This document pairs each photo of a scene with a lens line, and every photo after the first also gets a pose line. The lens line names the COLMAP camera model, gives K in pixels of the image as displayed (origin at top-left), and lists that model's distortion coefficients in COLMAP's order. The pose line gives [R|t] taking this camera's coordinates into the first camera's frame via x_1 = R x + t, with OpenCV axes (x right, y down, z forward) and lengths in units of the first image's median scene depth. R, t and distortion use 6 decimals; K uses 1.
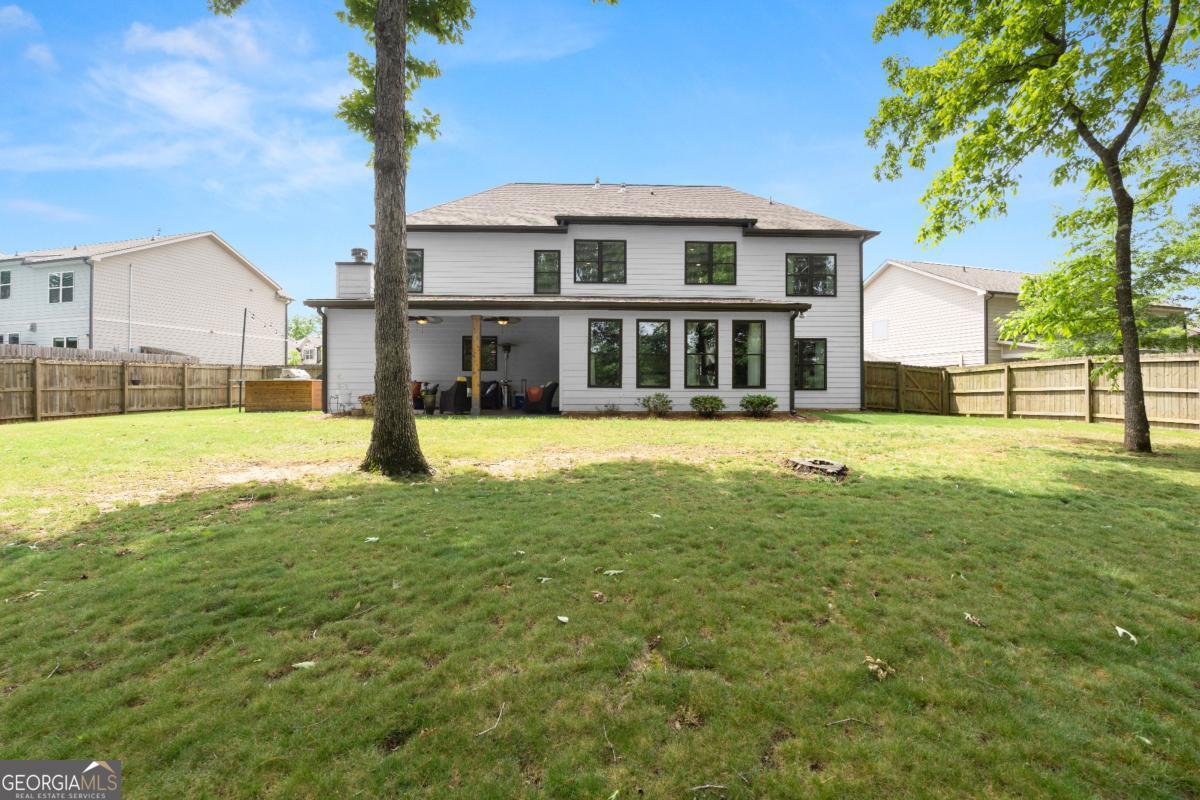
lens RADIAL K [[528.5, 0, 603.1], [0, 528.5, 411.5], [0, 0, 1]] dist [-0.004708, 0.000149]
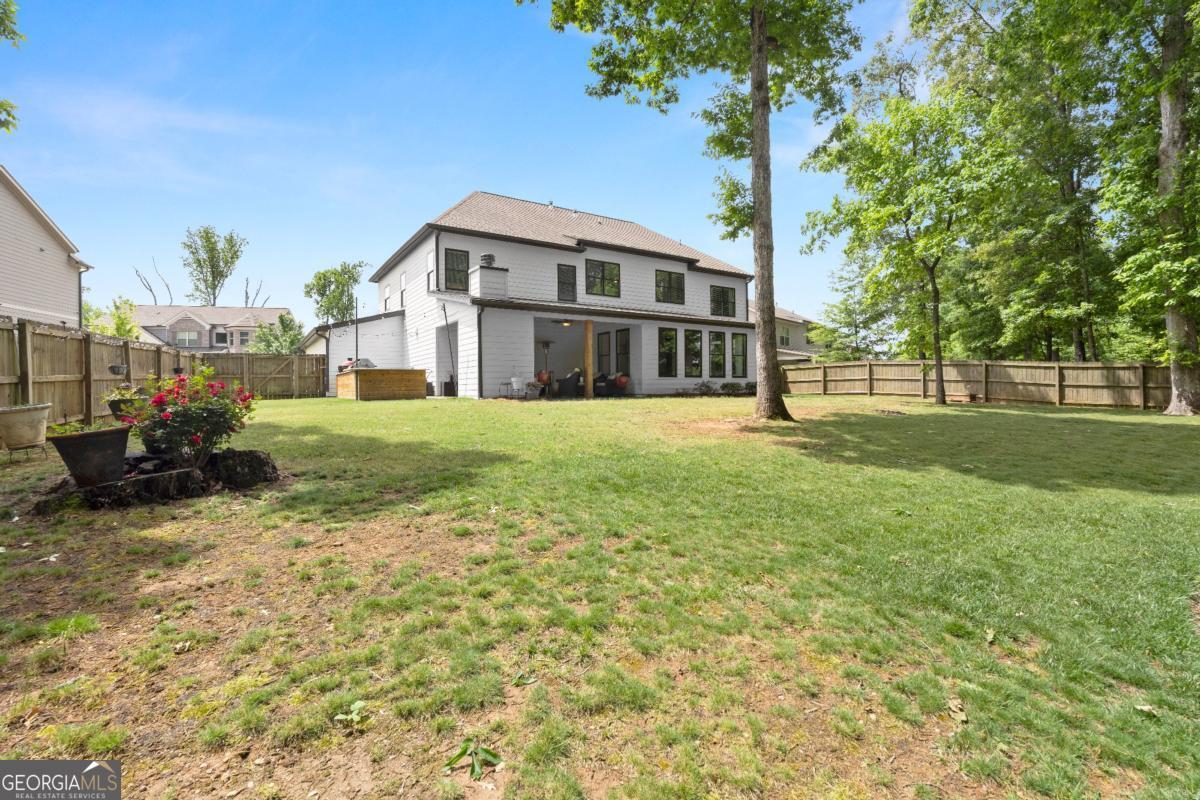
lens RADIAL K [[528.5, 0, 603.1], [0, 528.5, 411.5], [0, 0, 1]] dist [-0.004708, 0.000149]
pose [[0.852683, -0.032067, 0.521443, -0.689749], [0.026901, 0.999485, 0.017476, 0.013667], [-0.521735, -0.000875, 0.853107, -0.084113]]
